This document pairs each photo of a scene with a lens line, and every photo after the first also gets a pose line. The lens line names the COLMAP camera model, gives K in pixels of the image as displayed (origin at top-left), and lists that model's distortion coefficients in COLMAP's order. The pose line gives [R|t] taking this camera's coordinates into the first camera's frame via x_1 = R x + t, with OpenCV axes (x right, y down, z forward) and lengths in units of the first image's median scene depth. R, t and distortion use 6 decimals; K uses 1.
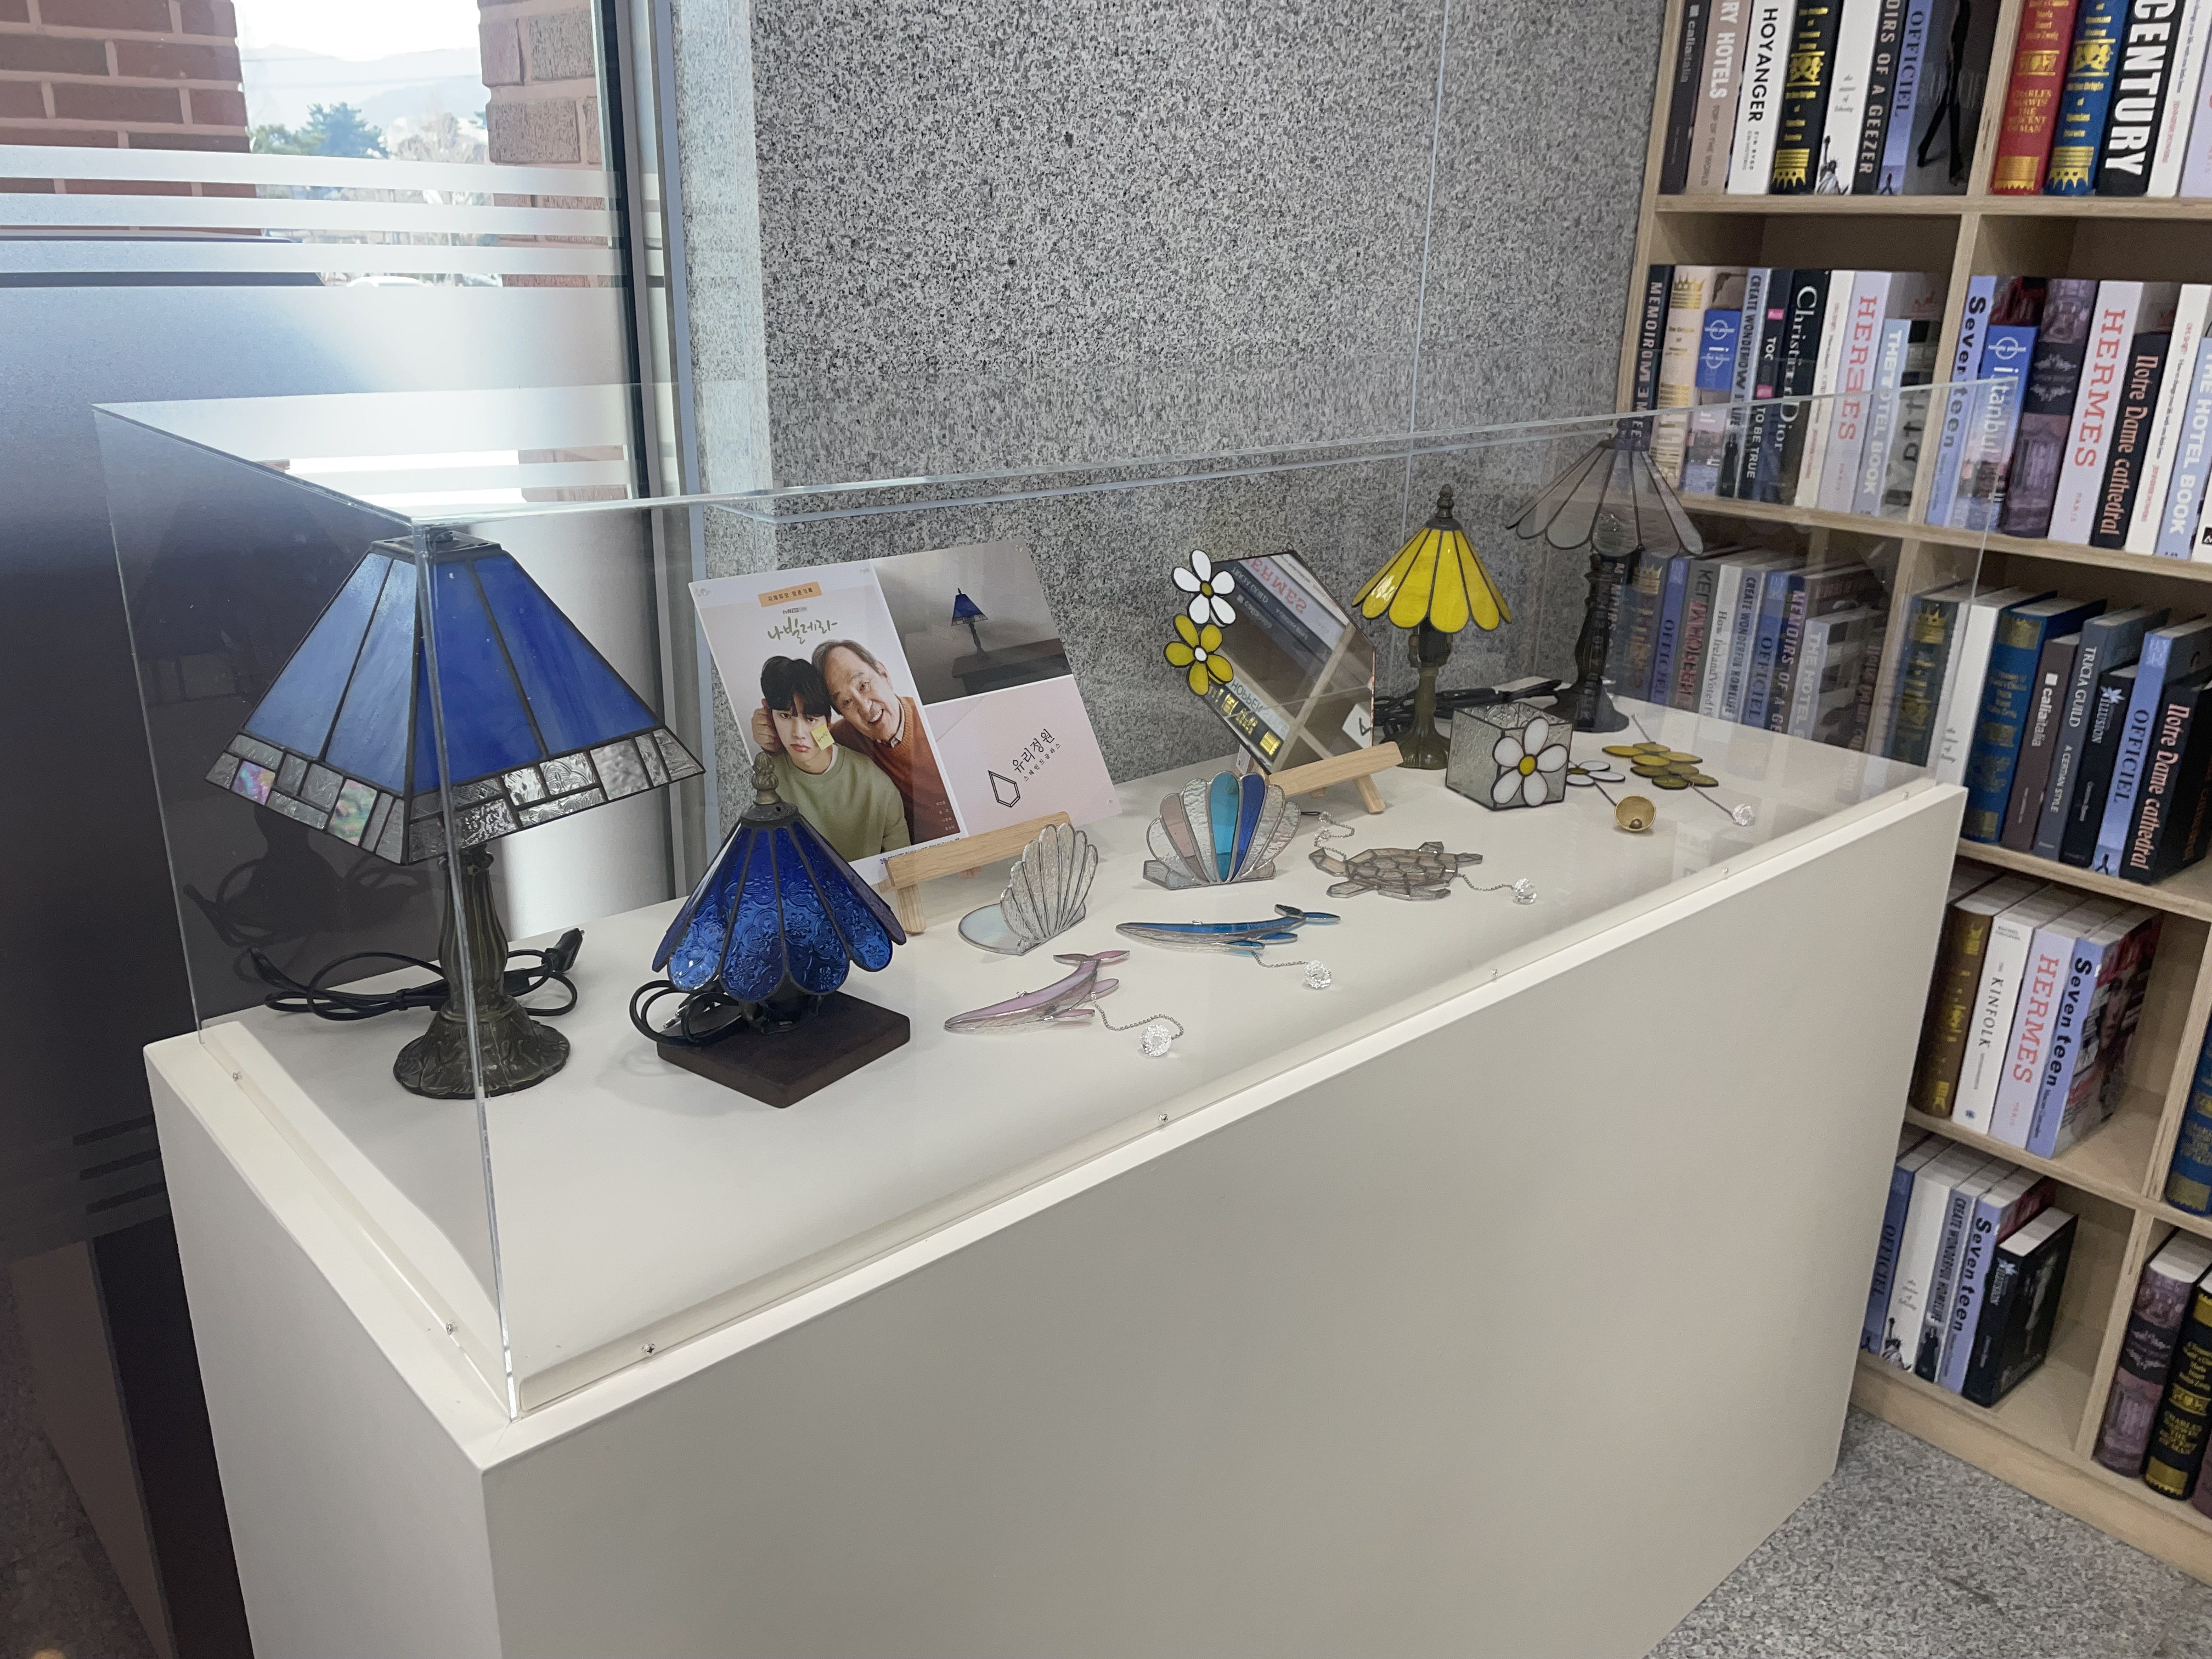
lens RADIAL K [[1700.8, 0, 1092.6], [0, 1700.8, 823.6], [0, 0, 1]] dist [0.056247, -0.059483]
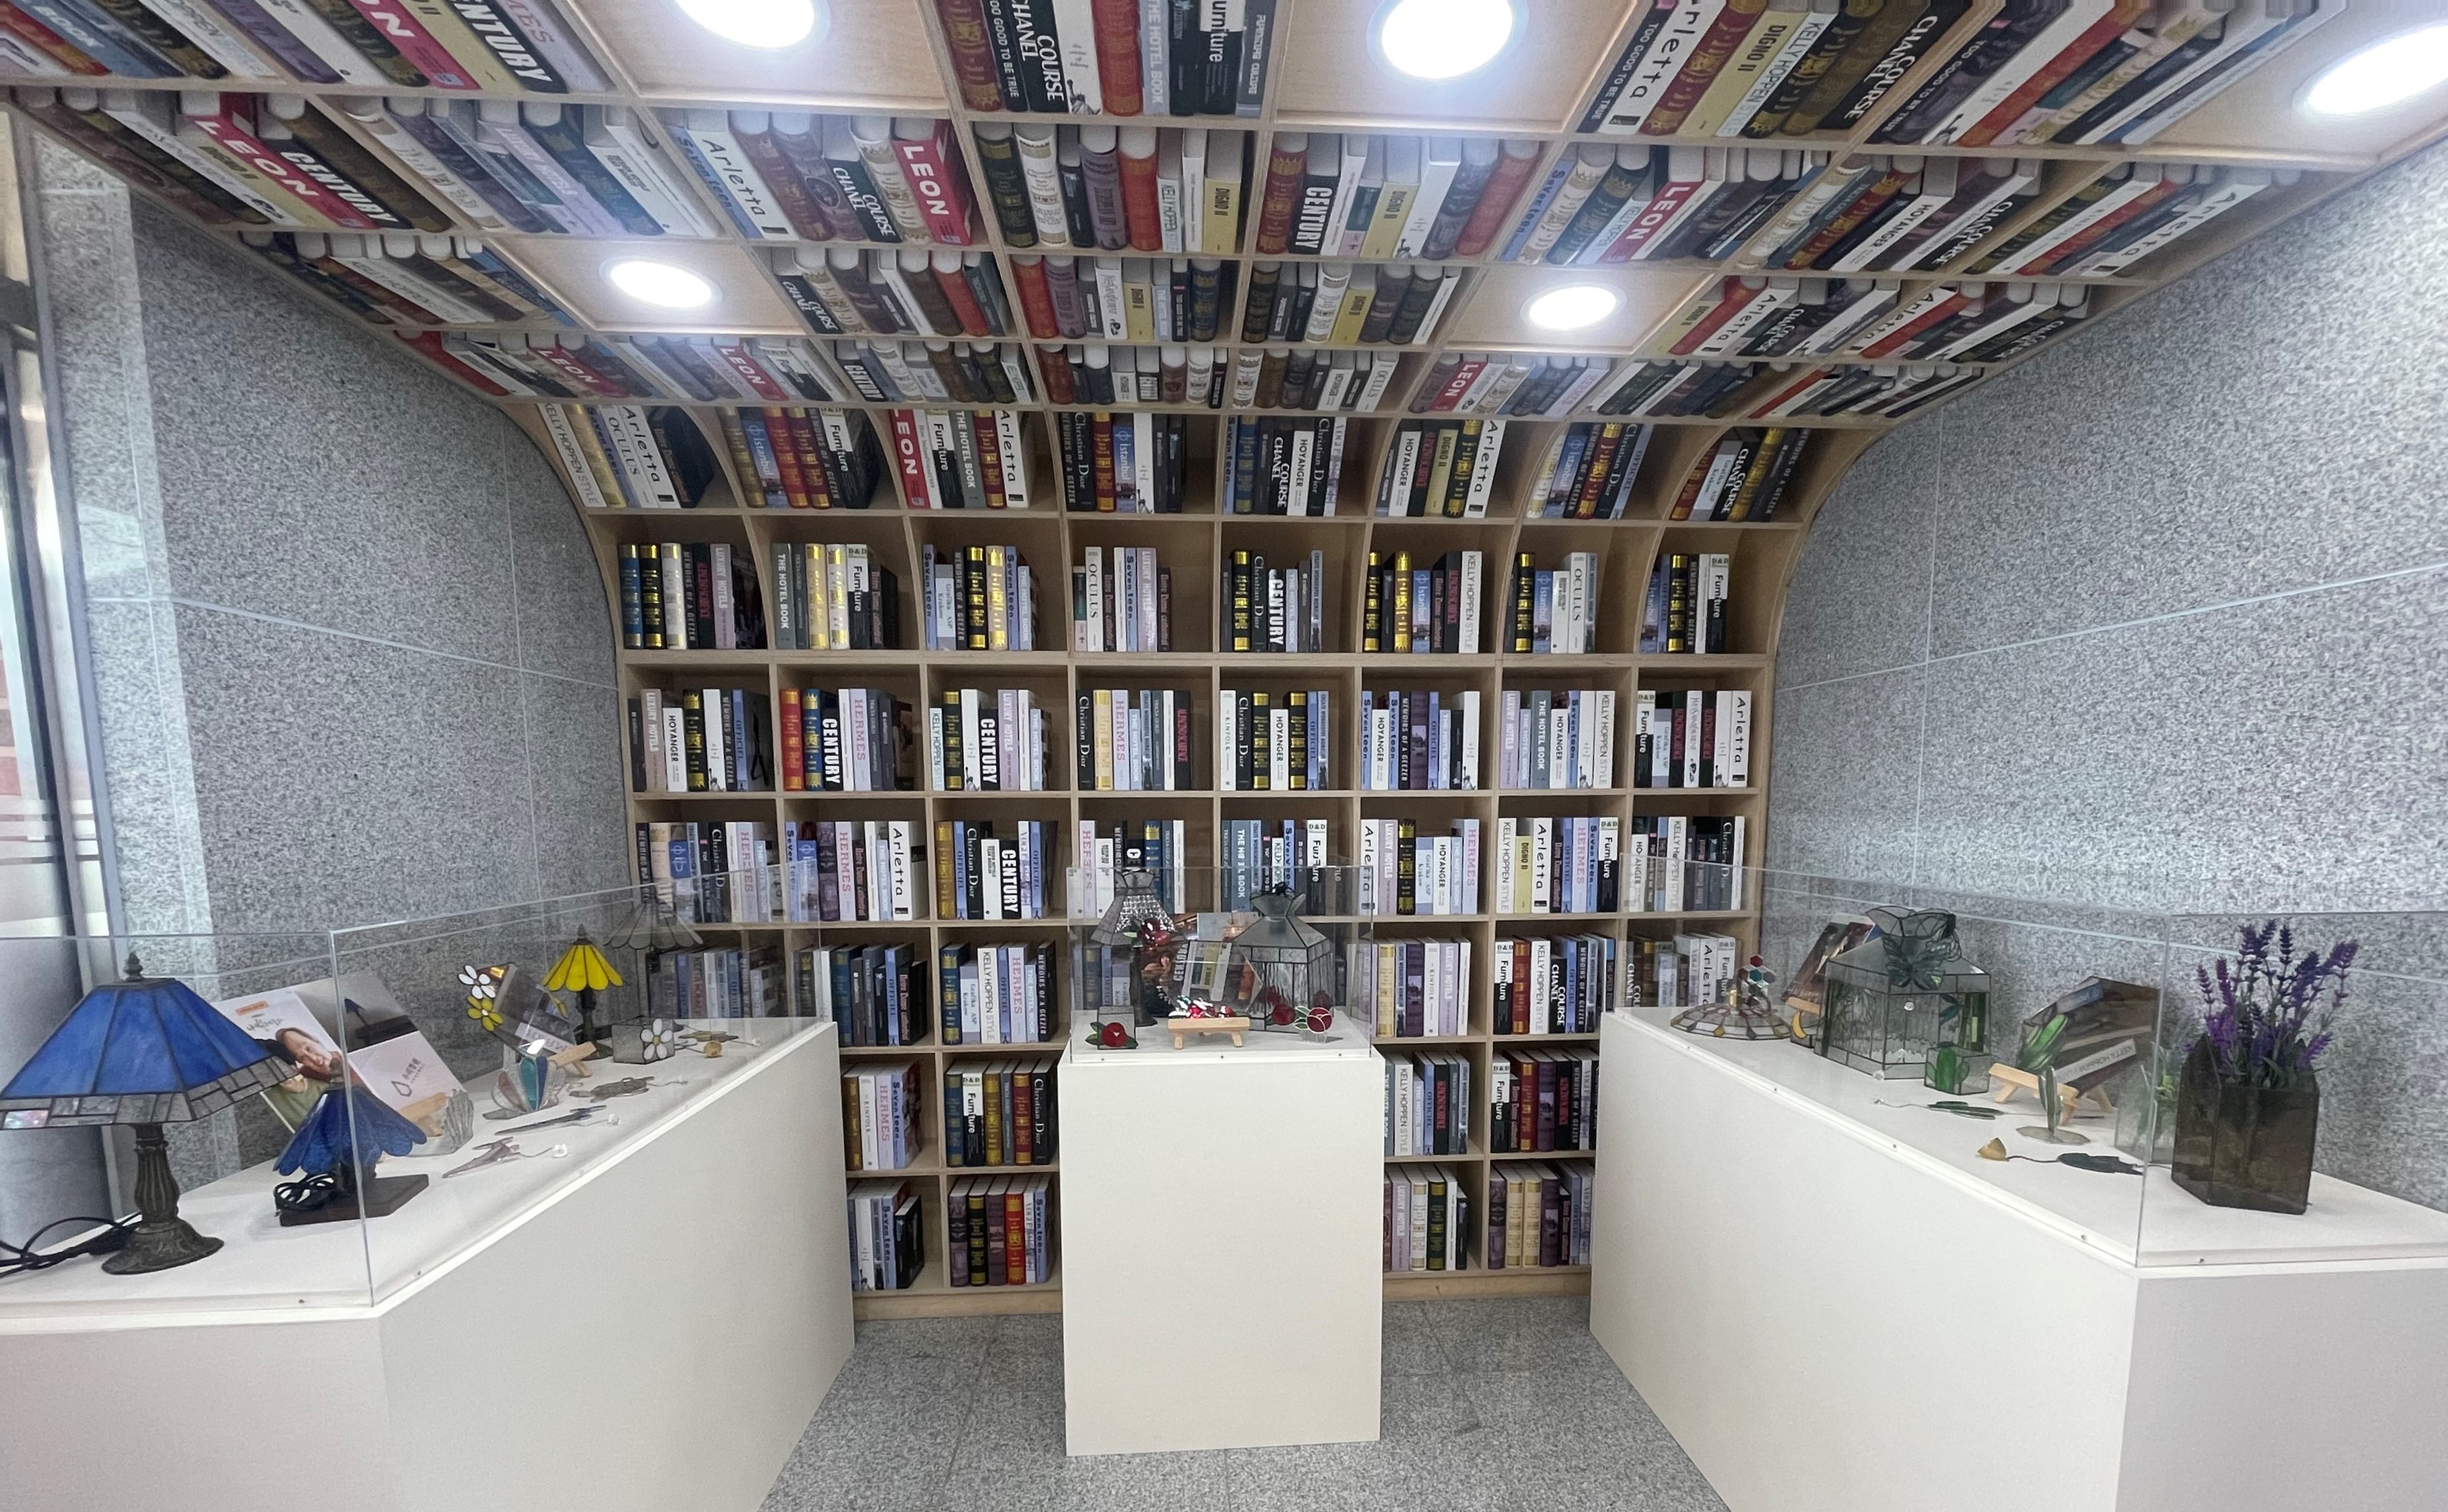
lens RADIAL K [[1013.2, 0, 1231.0], [0, 1013.2, 909.9], [0, 0, 1]] dist [0.001126, 0.000309]
pose [[0.616925, -0.112978, 0.778871, -0.236433], [0.281281, 0.955930, -0.084136, 0.101498], [-0.735040, 0.270987, 0.621516, -0.329945]]
